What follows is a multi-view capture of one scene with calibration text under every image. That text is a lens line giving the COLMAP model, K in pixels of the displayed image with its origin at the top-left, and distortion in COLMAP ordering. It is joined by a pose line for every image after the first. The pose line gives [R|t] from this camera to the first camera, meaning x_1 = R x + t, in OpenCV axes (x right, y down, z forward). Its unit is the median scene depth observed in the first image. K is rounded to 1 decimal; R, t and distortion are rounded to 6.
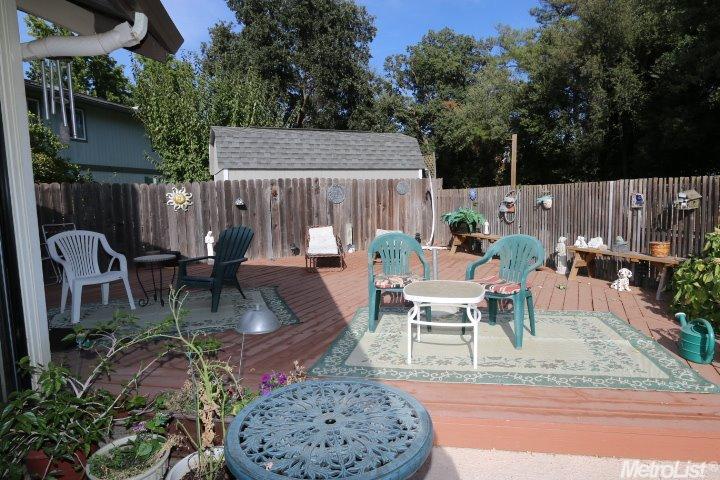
lens RADIAL K [[428.0, 0, 360.7], [0, 428.0, 239.8], [0, 0, 1]] dist [-0.002745, -0.000120]
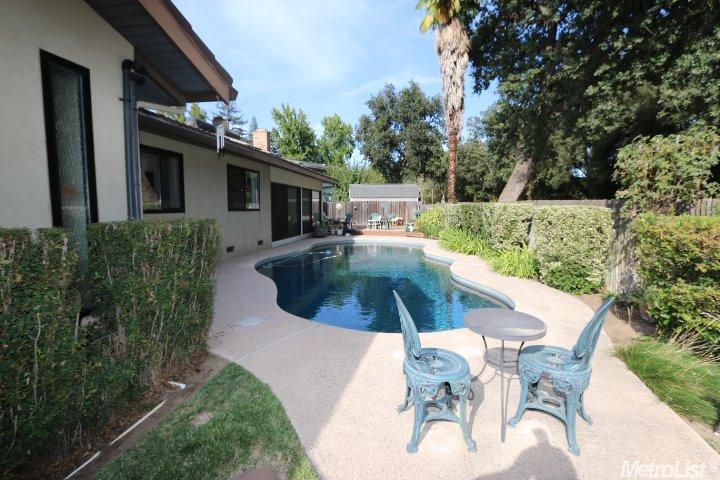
lens RADIAL K [[336.0, 0, 360.0], [0, 336.0, 238.5], [0, 0, 1]] dist [-0.001785, -0.000189]
pose [[0.941444, 0.048452, -0.333669, 0.224066], [-0.051111, 0.998693, 0.000809, 0.052674], [0.333272, 0.016292, 0.942690, -0.514623]]
